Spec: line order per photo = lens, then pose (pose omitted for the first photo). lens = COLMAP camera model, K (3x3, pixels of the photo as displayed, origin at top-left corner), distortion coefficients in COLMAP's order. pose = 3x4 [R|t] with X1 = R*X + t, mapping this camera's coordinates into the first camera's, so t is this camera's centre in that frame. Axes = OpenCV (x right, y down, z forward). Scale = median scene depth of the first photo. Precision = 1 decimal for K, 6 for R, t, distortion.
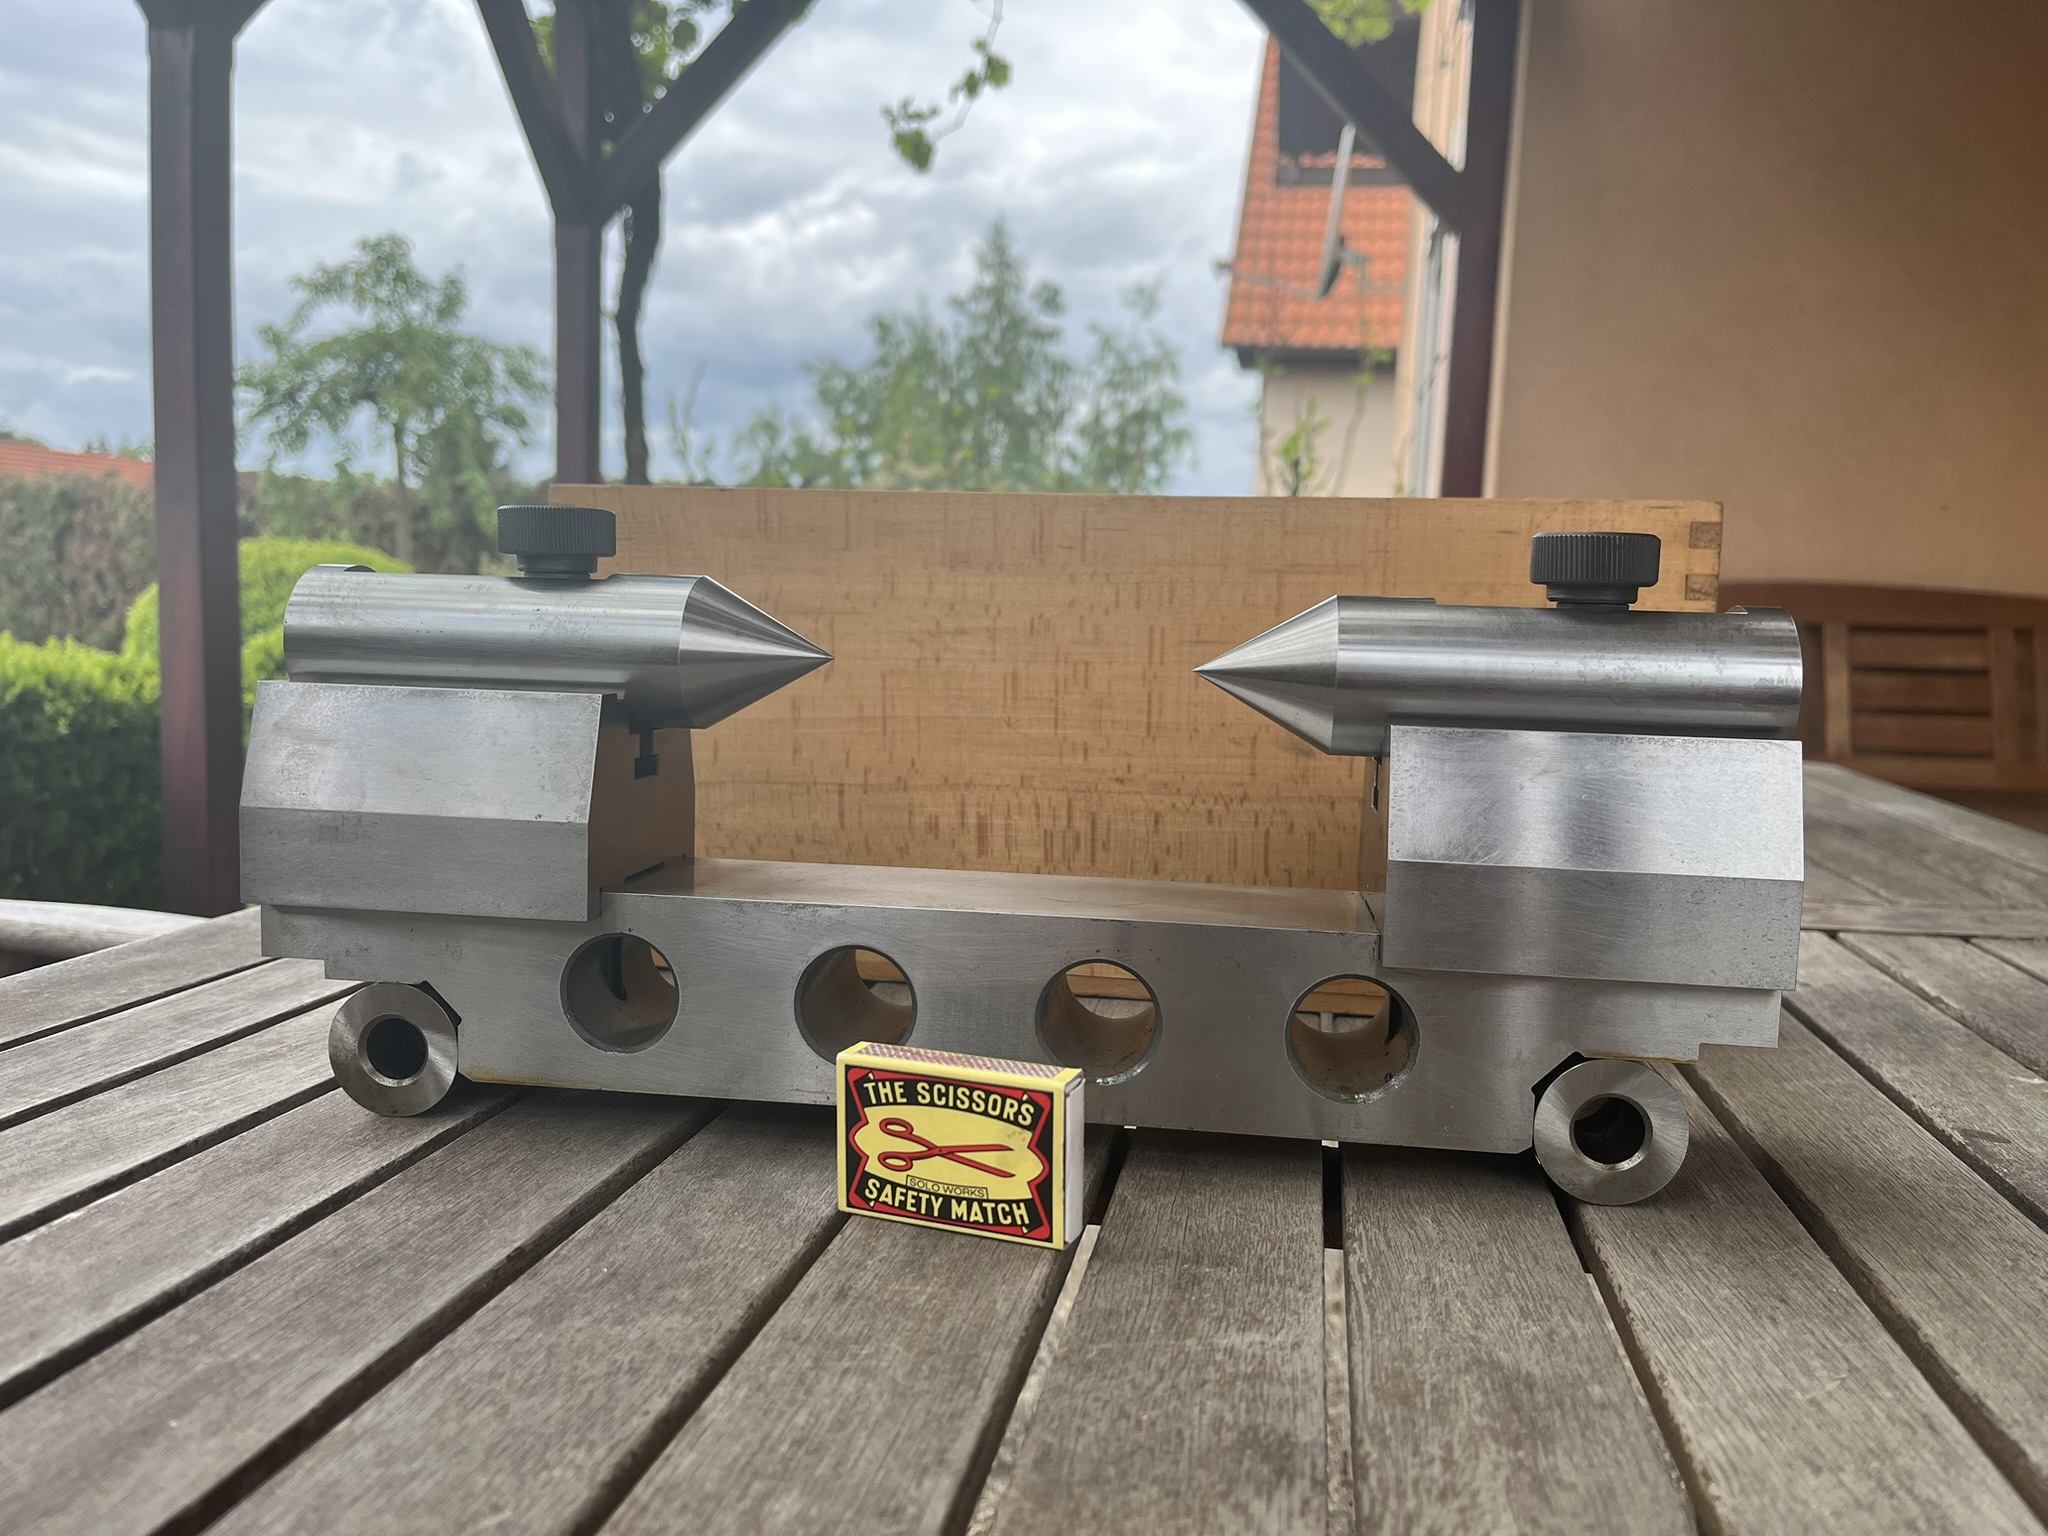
lens RADIAL K [[1585.4, 0, 1027.1], [0, 1585.4, 771.5], [0, 0, 1]] dist [0.056171, -0.084387]
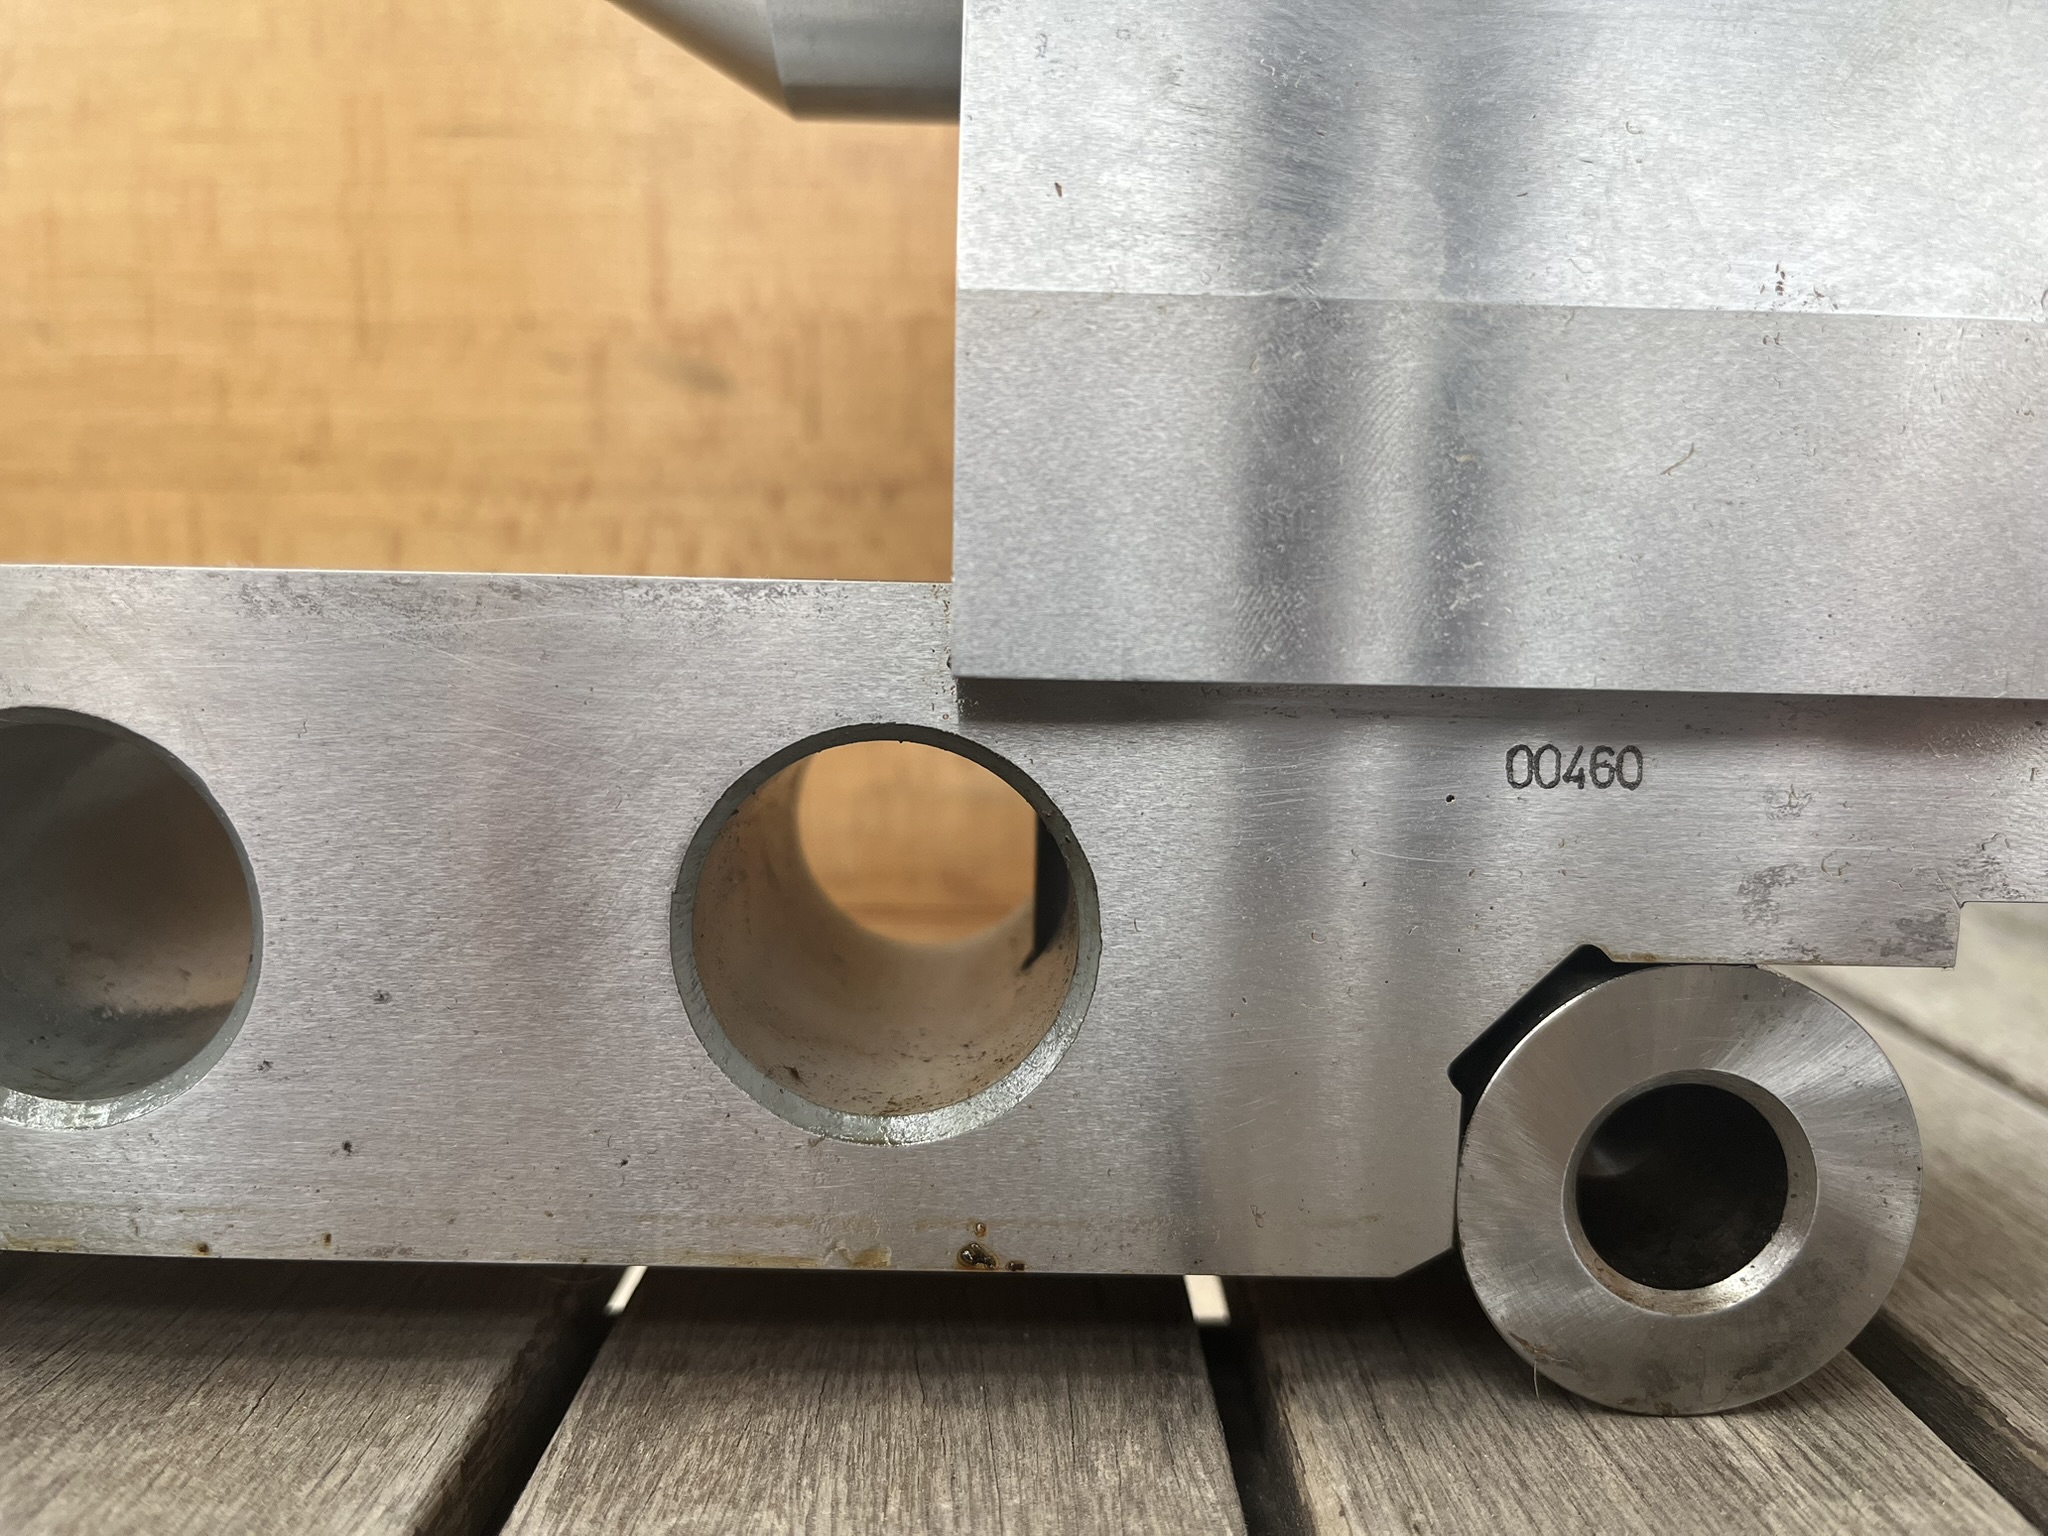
lens RADIAL K [[1646.5, 0, 983.9], [0, 1646.5, 778.0], [0, 0, 1]] dist [0.058922, -0.125719]
pose [[0.985260, -0.032184, 0.168010, 0.238481], [0.027209, 0.999123, 0.031830, 0.124712], [-0.168887, -0.026790, 0.985271, 0.724938]]
